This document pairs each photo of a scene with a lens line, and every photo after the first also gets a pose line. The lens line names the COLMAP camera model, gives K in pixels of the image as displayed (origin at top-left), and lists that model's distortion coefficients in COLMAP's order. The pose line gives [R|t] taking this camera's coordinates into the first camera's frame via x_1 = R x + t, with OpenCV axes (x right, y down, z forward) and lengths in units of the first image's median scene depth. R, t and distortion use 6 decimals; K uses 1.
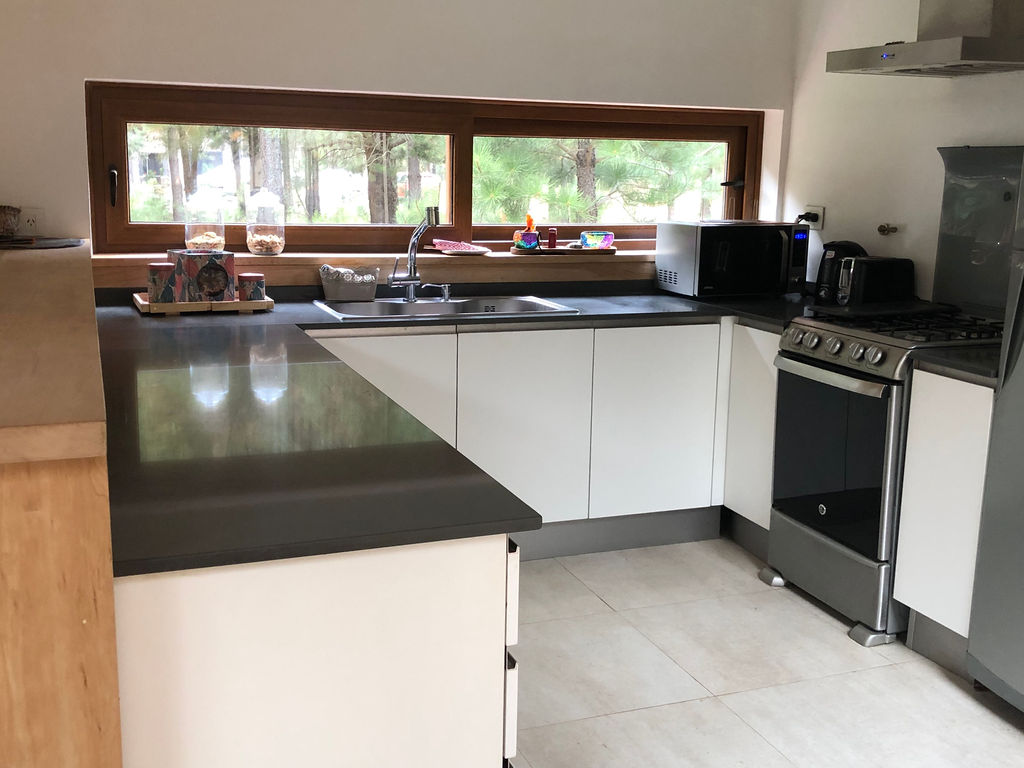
lens RADIAL K [[1101.3, 0, 512.0], [0, 1101.3, 384.0], [0, 0, 1]] dist [0.266875, -0.478966]
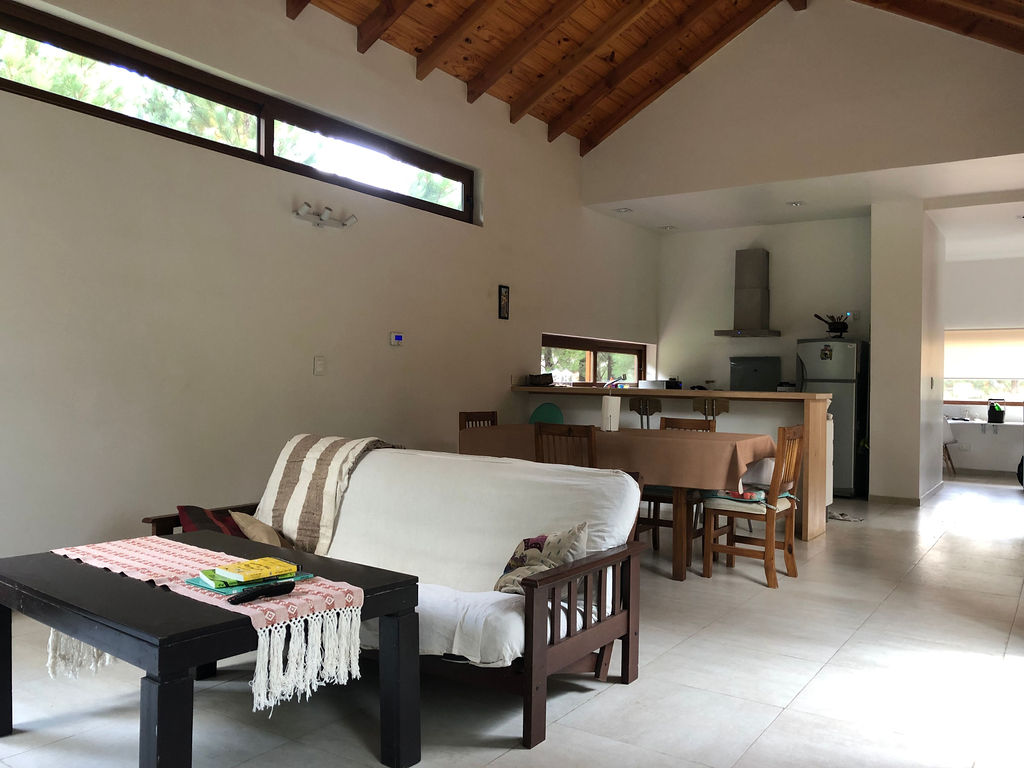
lens RADIAL K [[844.7, 0, 512.0], [0, 844.7, 384.0], [0, 0, 1]] dist [0.029848, -0.014412]
pose [[0.817560, -0.020180, 0.575490, -1.452066], [0.125485, 0.981612, -0.143846, 0.140244], [-0.562005, 0.189818, 0.805059, -0.600211]]
